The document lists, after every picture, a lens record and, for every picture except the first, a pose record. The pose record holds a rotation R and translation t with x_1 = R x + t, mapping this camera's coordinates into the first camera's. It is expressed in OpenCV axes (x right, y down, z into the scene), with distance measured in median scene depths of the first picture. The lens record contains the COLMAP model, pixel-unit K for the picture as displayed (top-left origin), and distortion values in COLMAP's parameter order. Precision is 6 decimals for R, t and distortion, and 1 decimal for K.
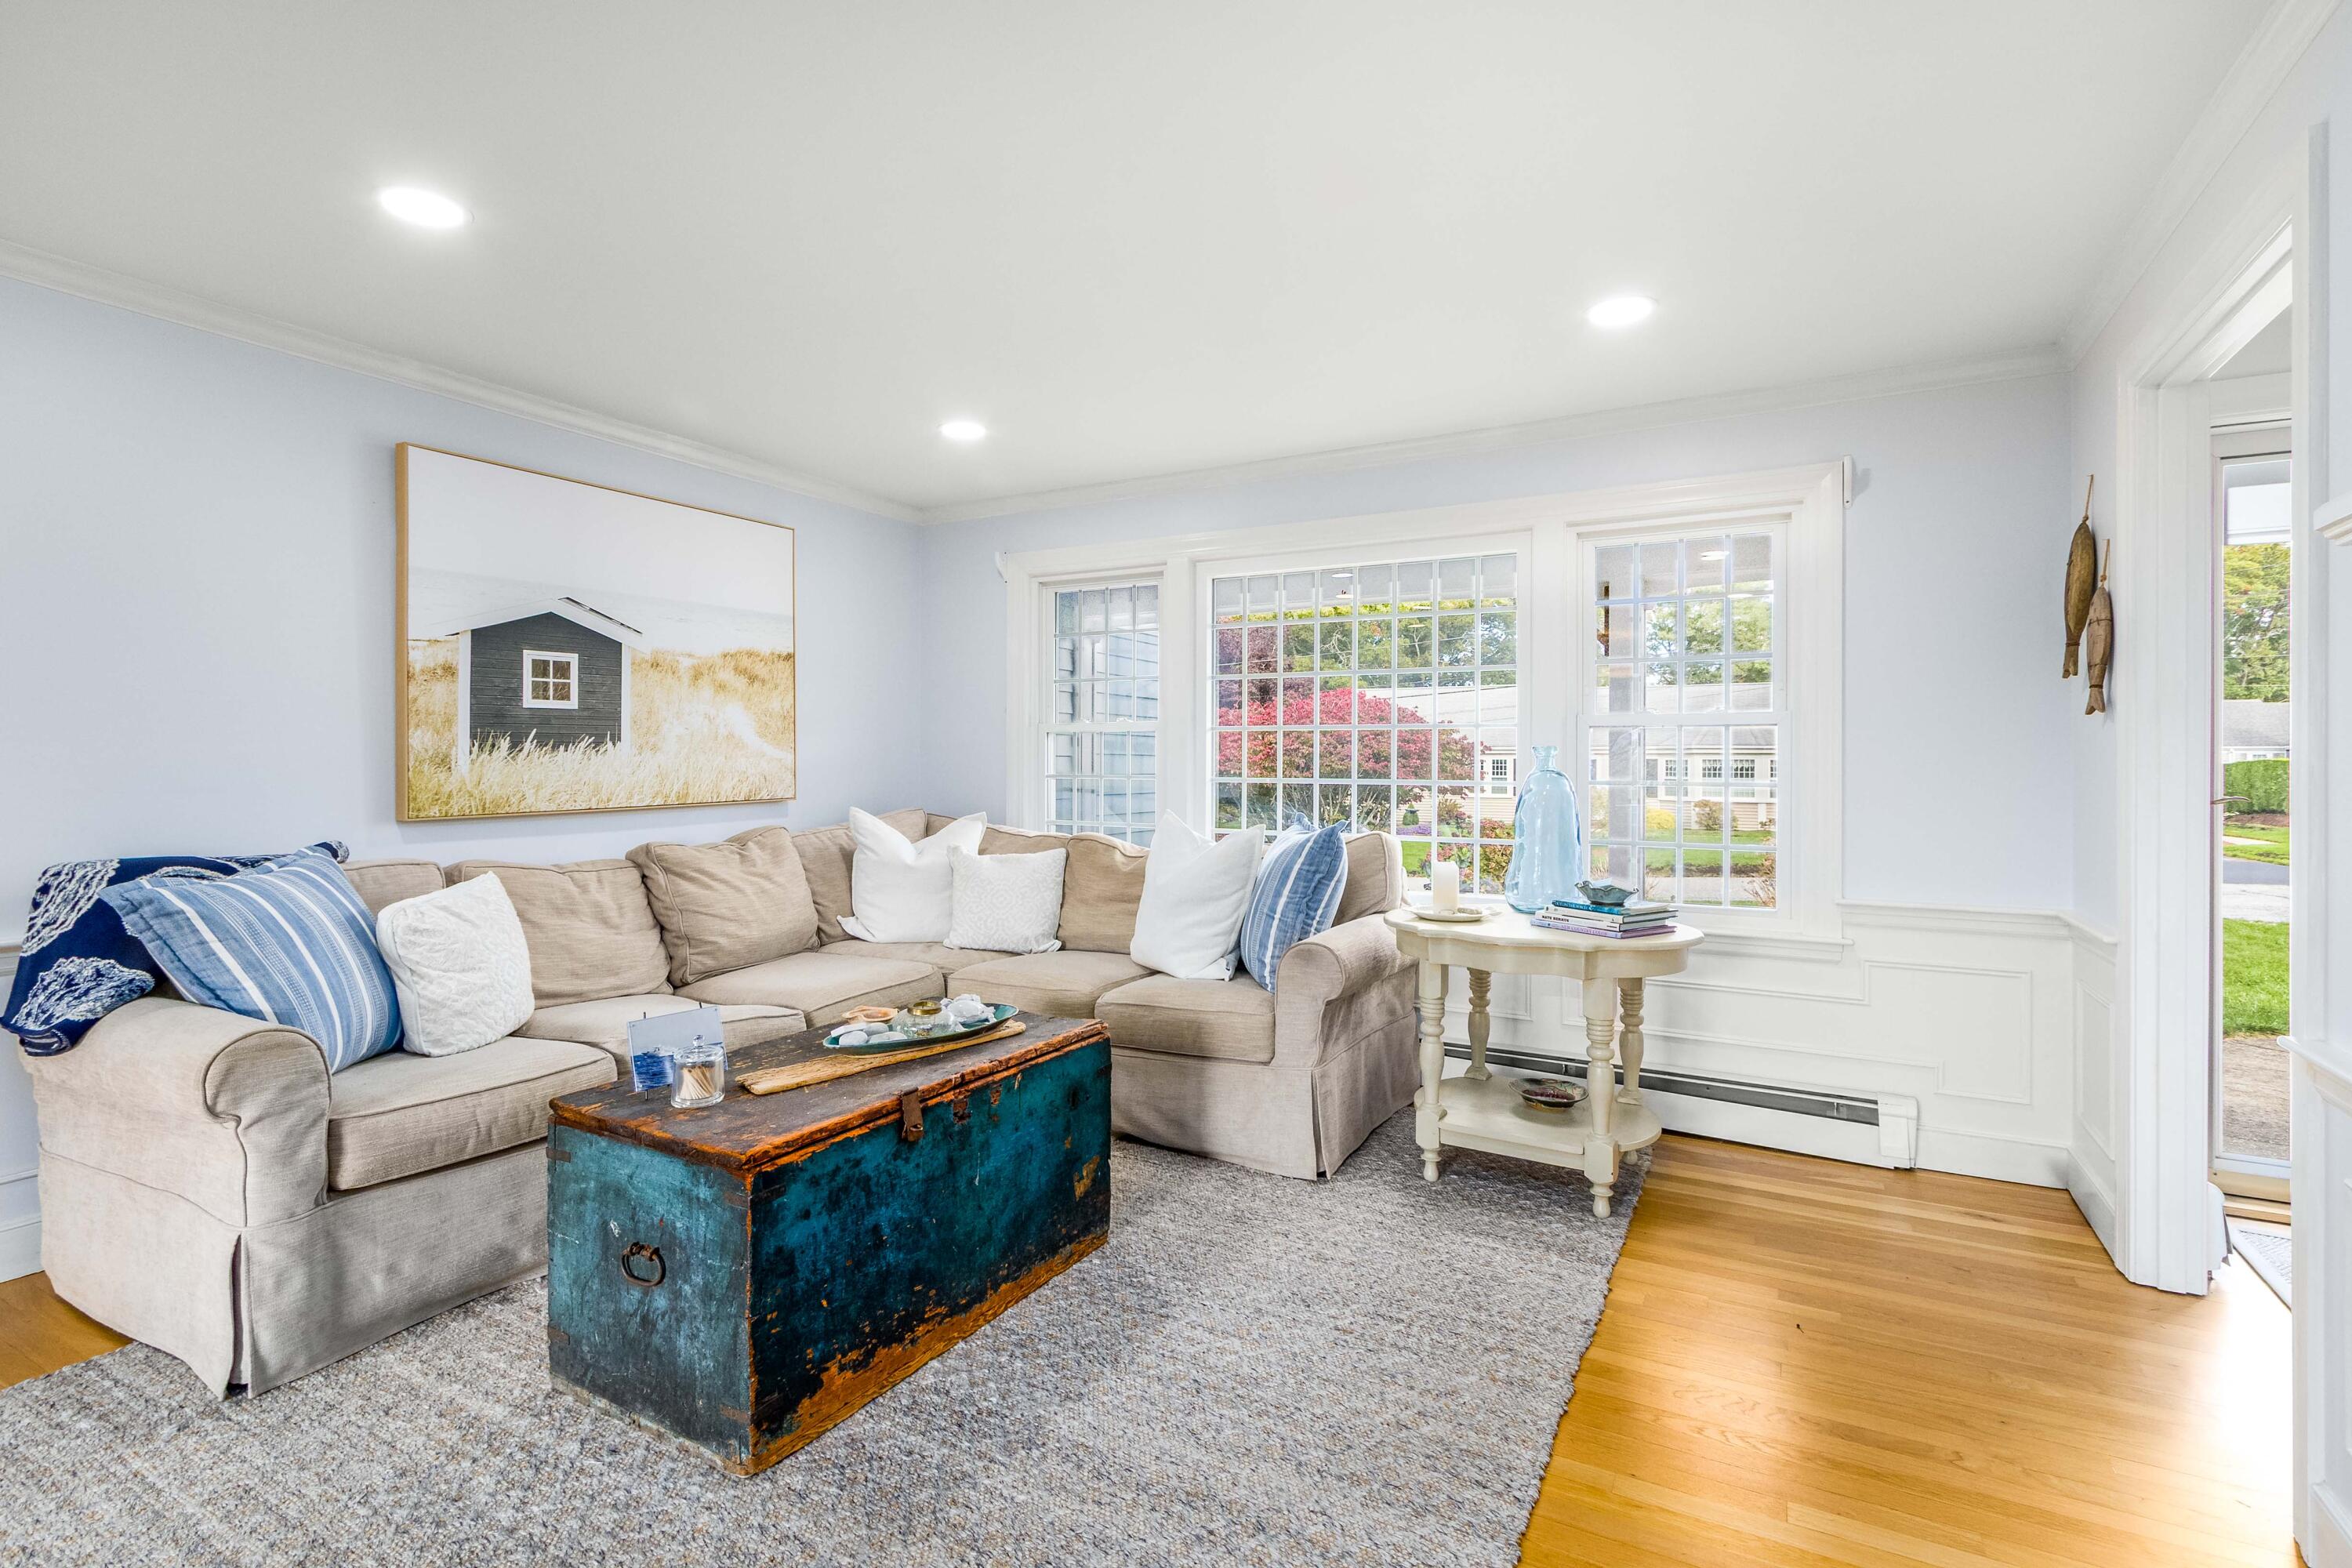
lens RADIAL K [[1105.4, 0, 1157.2], [0, 1105.4, 755.8], [0, 0, 1]] dist [0.002150, -0.000956]
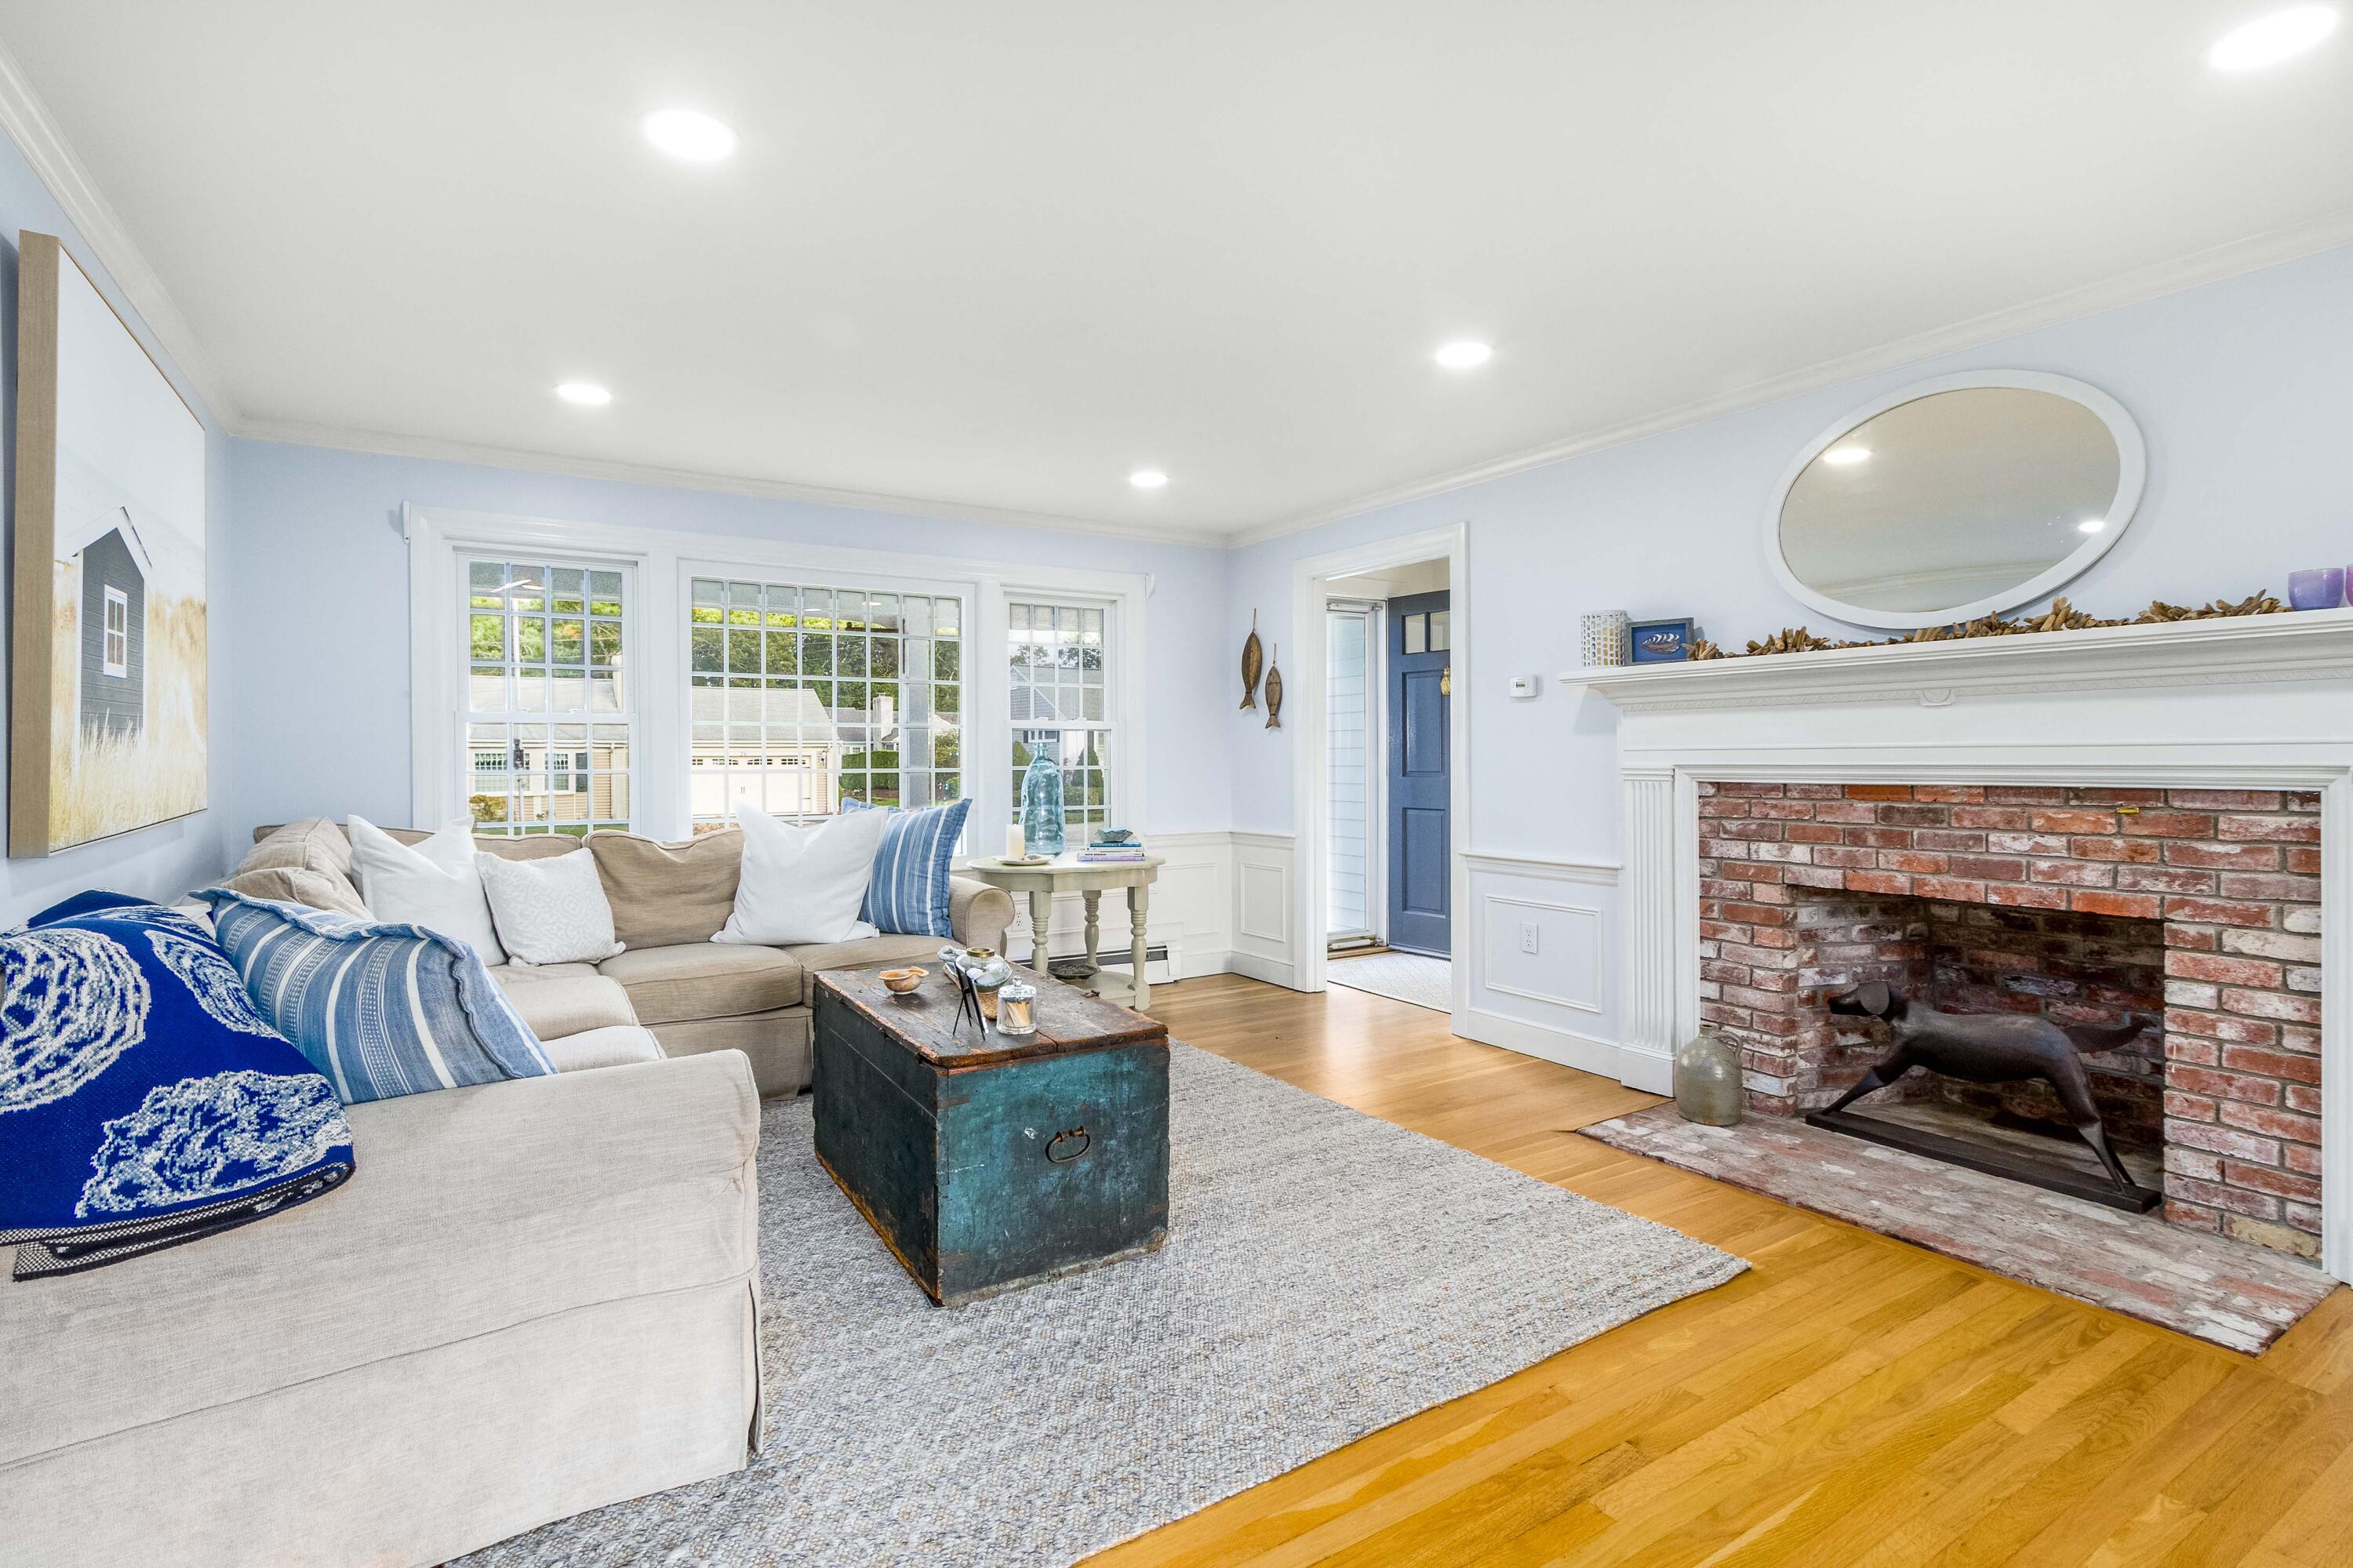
lens RADIAL K [[1105.9, 0, 1157.7], [0, 1105.9, 755.8], [0, 0, 1]] dist [0.002150, -0.000956]
pose [[0.484667, -0.006055, 0.874678, -0.985380], [0.000676, 0.999978, 0.006548, 0.000012], [-0.874698, -0.002582, 0.484661, 0.185769]]
